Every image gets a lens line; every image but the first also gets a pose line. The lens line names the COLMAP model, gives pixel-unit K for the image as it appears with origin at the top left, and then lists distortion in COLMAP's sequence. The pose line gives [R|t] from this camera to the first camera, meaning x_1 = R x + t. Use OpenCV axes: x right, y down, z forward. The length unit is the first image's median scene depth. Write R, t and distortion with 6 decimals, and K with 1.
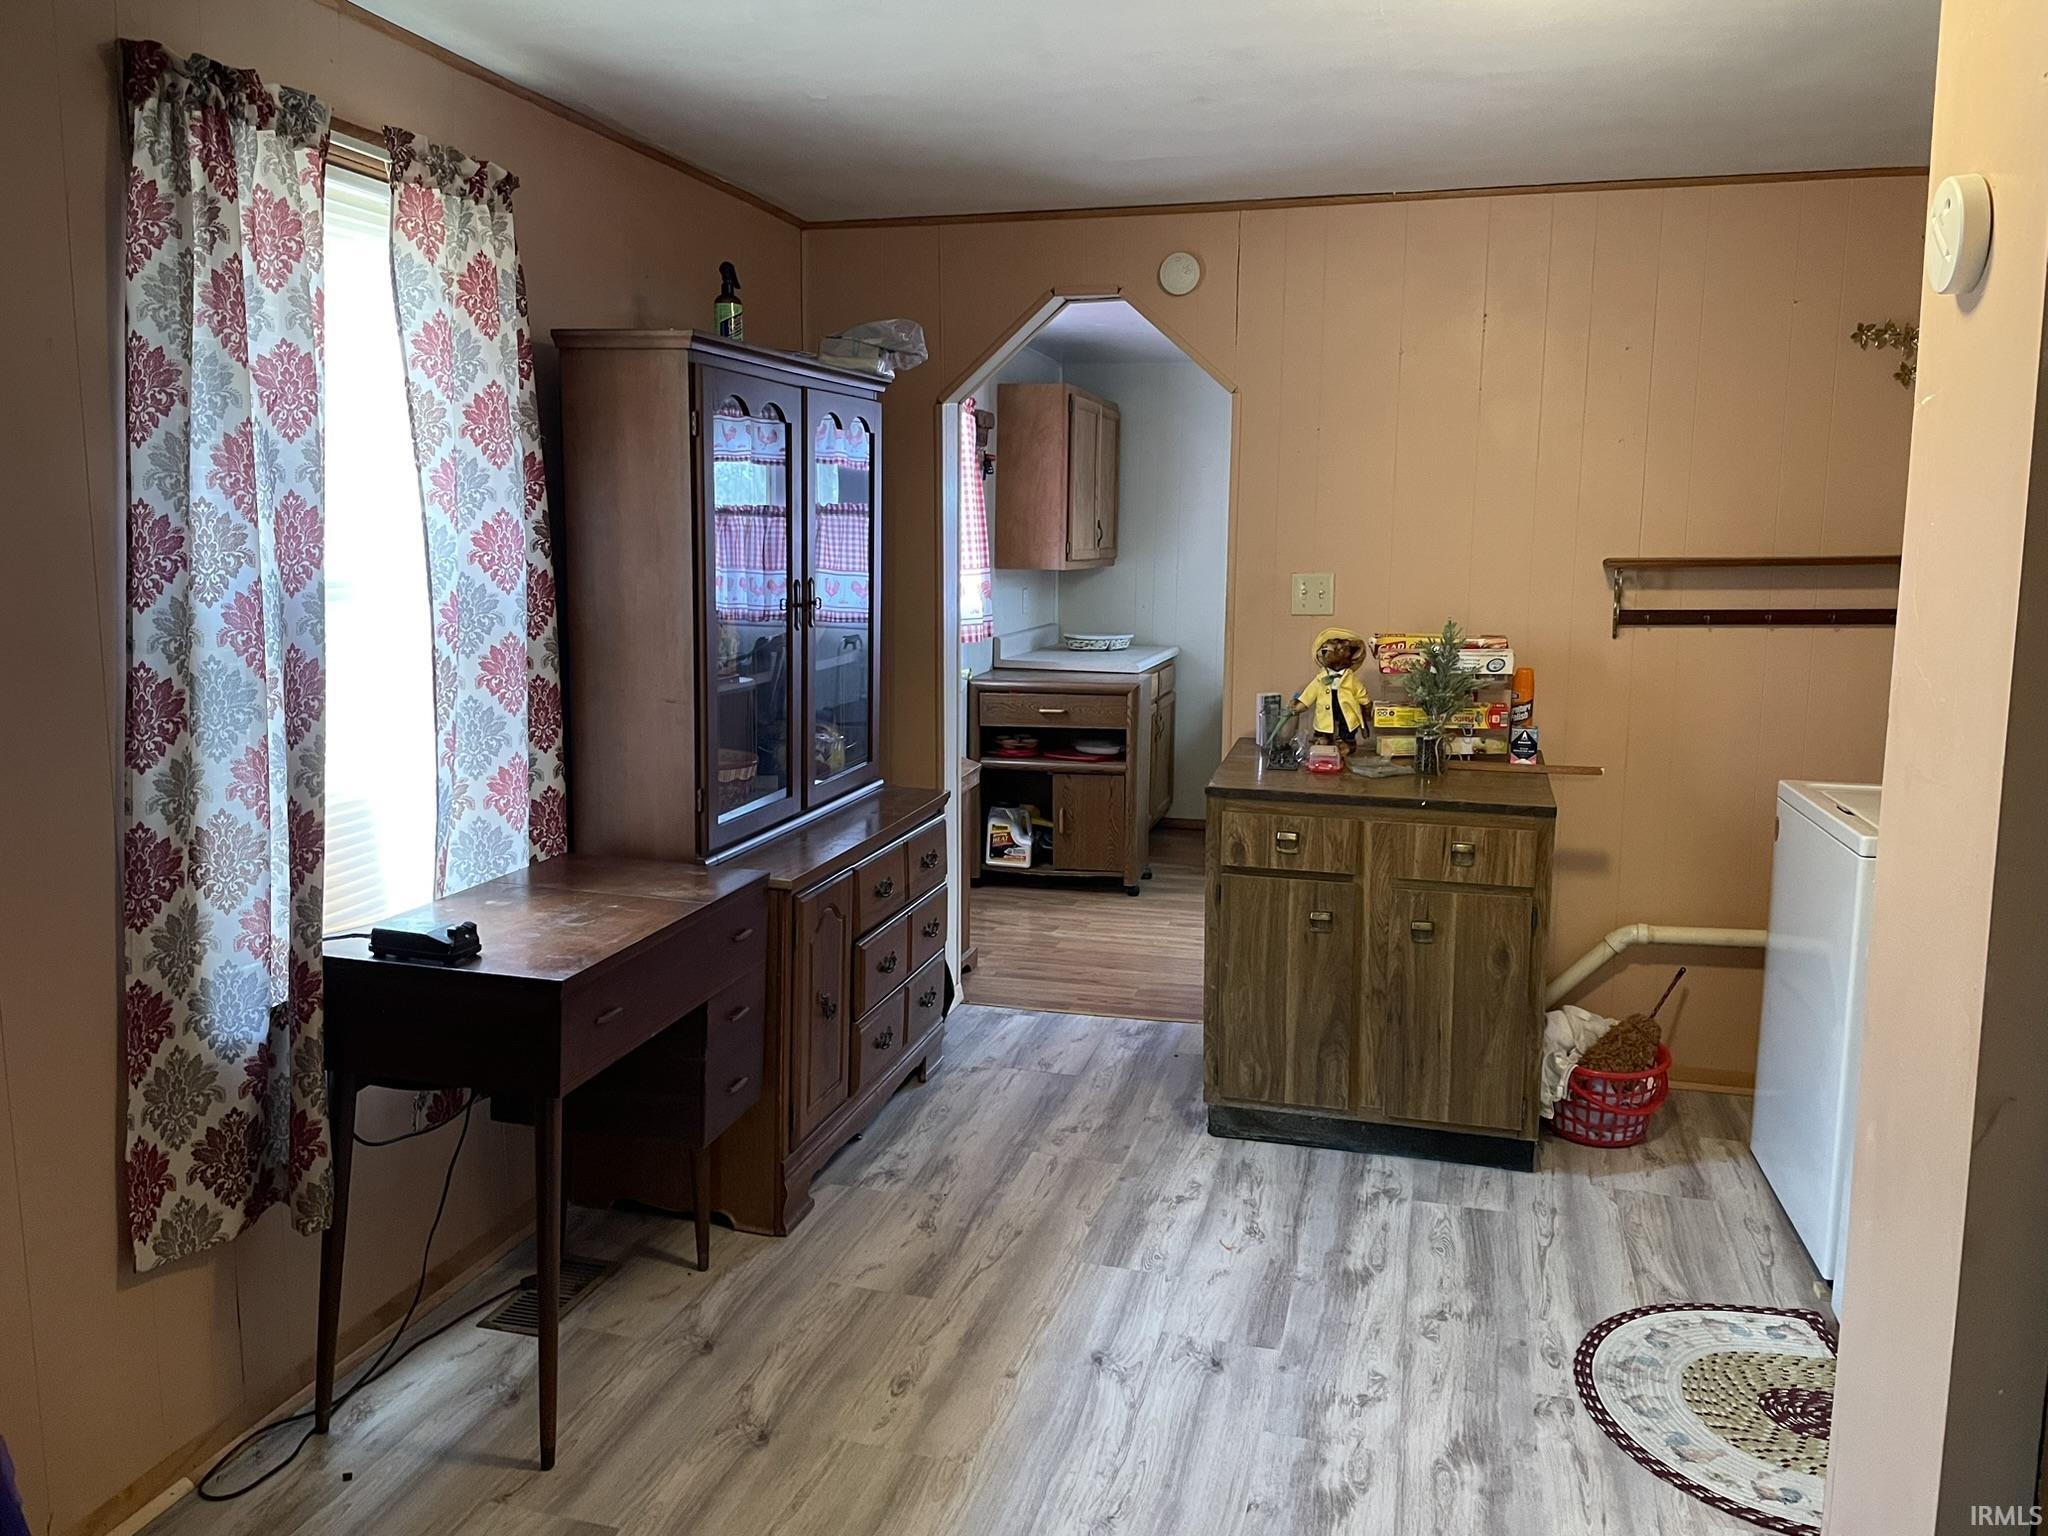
lens RADIAL K [[1522.3, 0, 1018.5], [0, 1522.3, 741.6], [0, 0, 1]] dist [0.088371, -0.109921]
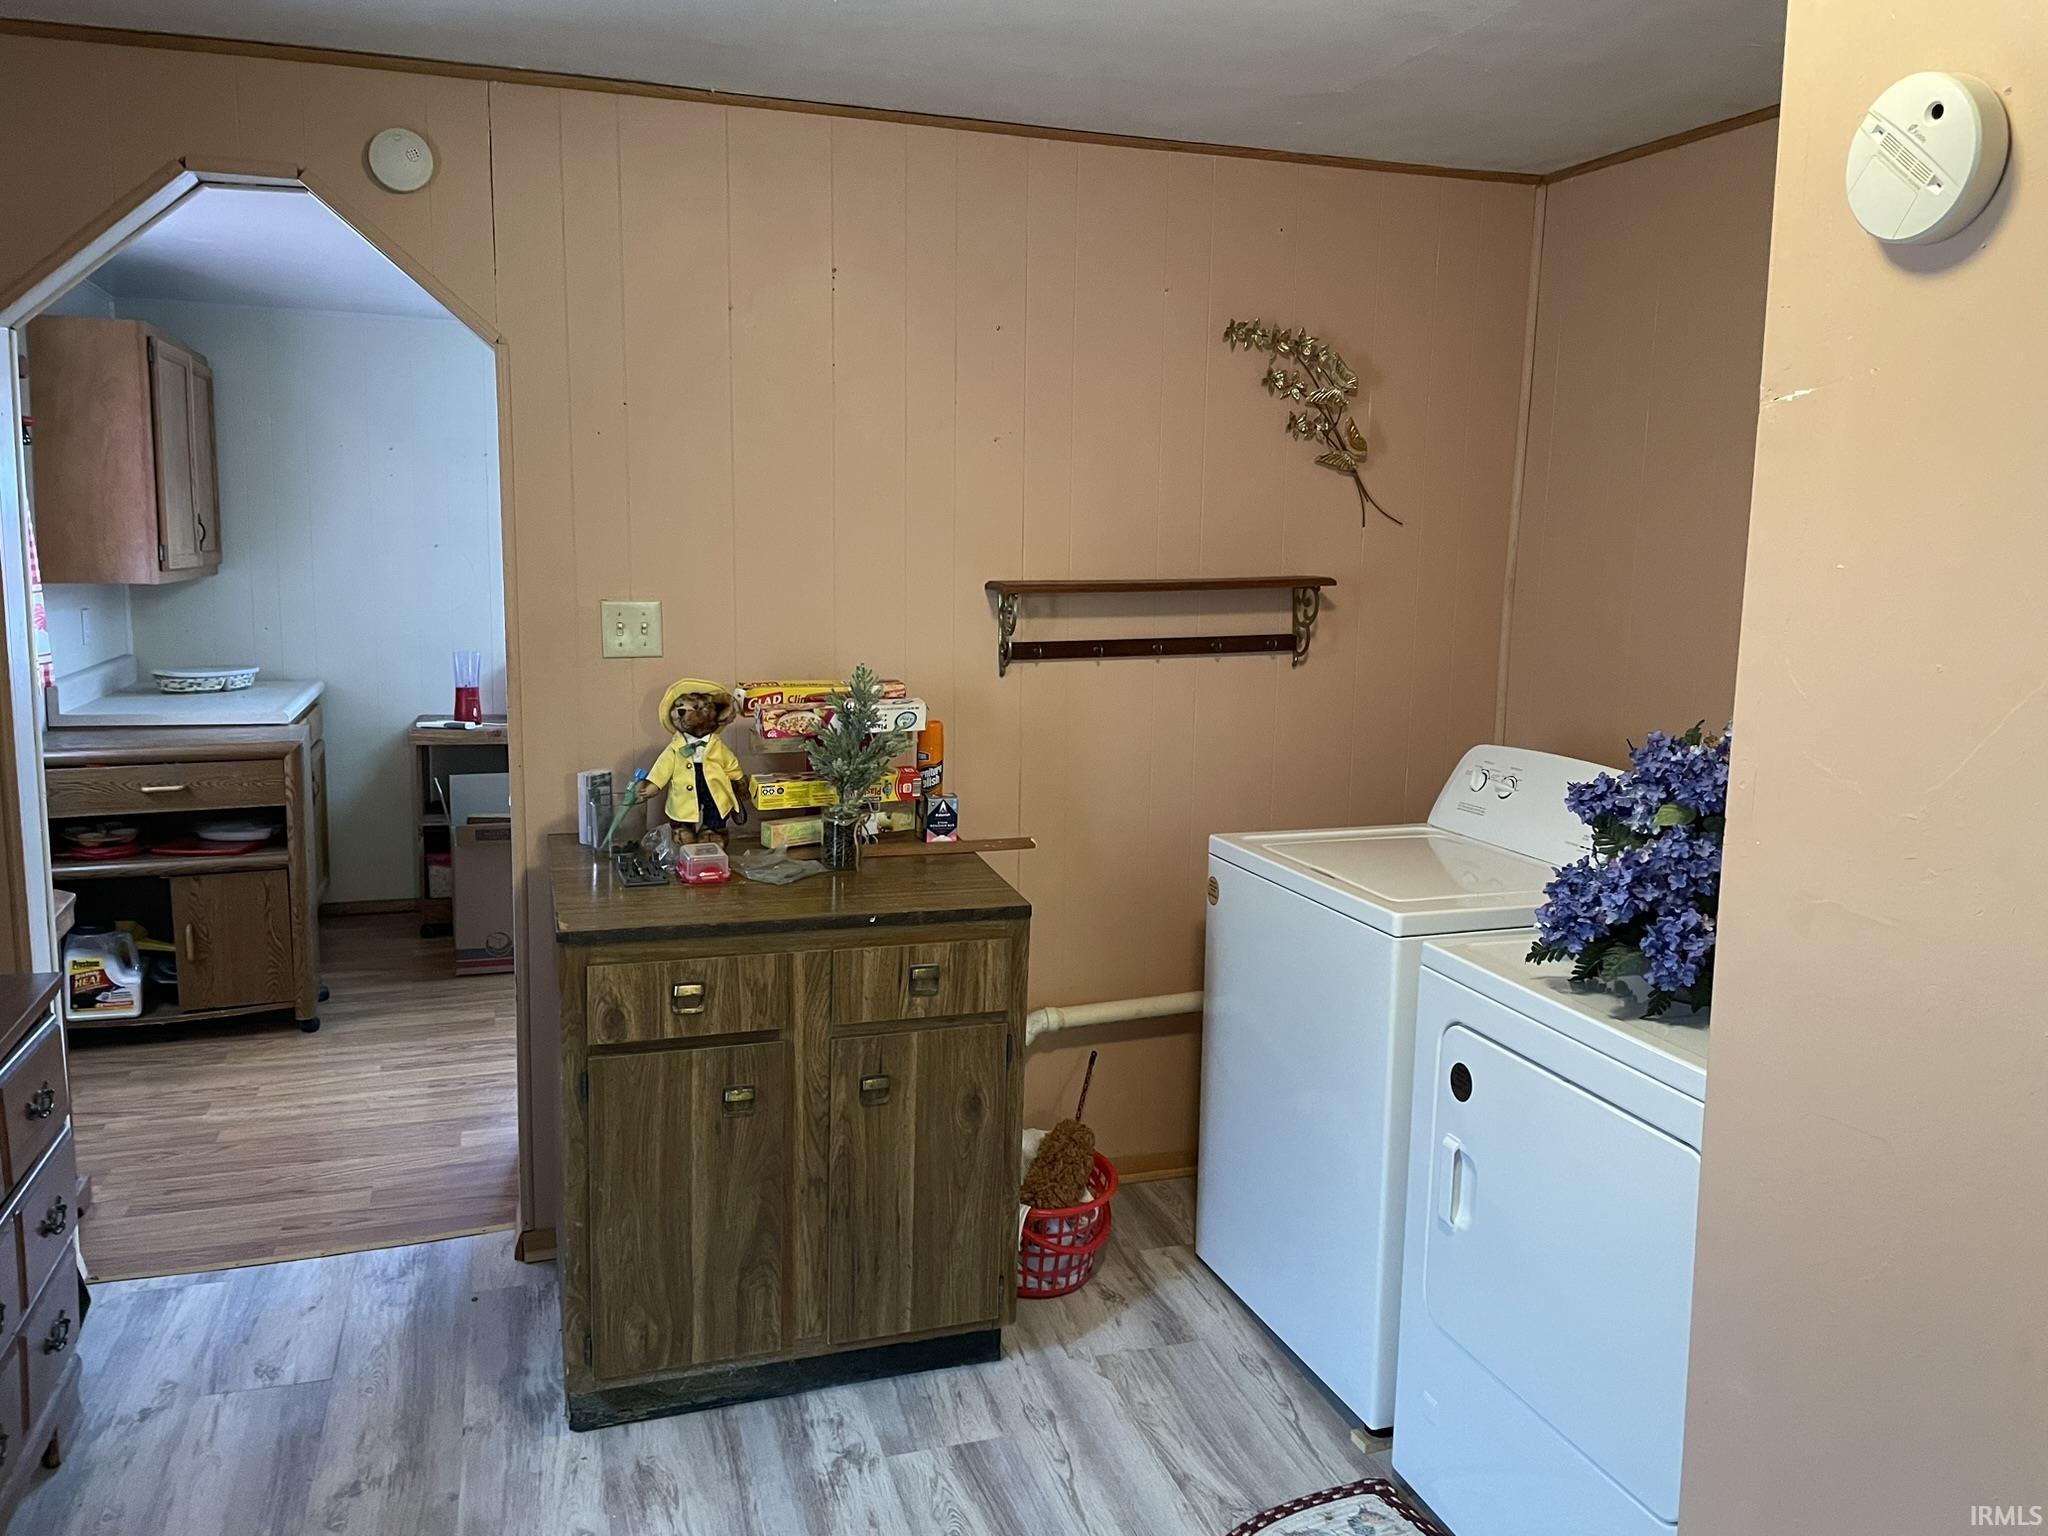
lens RADIAL K [[1522.3, 0, 1018.5], [0, 1522.3, 741.6], [0, 0, 1]] dist [0.088371, -0.109921]
pose [[0.830155, -0.069086, 0.553236, -0.071242], [0.066829, 0.997469, 0.024281, -0.053577], [-0.553513, 0.016815, 0.832671, 0.319560]]
